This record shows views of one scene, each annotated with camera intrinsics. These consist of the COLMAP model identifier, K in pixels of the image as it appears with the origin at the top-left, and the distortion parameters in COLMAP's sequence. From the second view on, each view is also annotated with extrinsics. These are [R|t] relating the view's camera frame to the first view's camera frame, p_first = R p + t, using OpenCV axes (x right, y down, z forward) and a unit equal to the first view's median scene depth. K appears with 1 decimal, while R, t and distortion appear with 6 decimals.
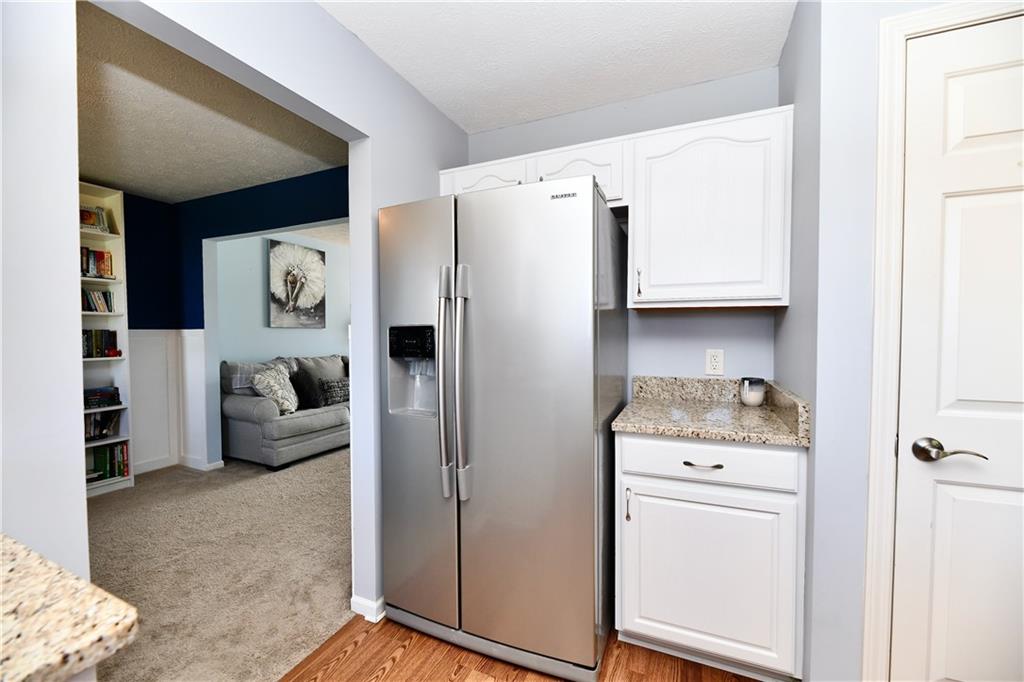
lens RADIAL K [[409.4, 0, 509.8], [0, 409.4, 344.7], [0, 0, 1]] dist [-0.000351, -0.003401]
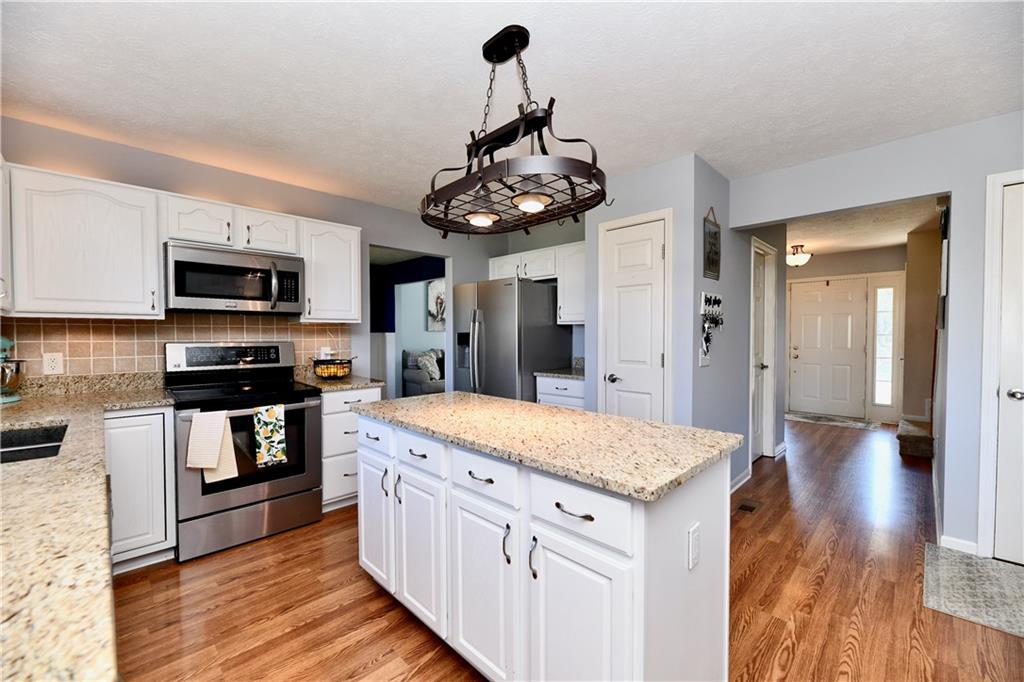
lens RADIAL K [[409.4, 0, 509.8], [0, 409.4, 344.7], [0, 0, 1]] dist [-0.000351, -0.003401]
pose [[0.934355, 0.010943, -0.356174, 0.397454], [-0.011400, 0.999935, 0.000815, 0.009730], [0.356160, 0.003299, 0.934419, -0.545436]]
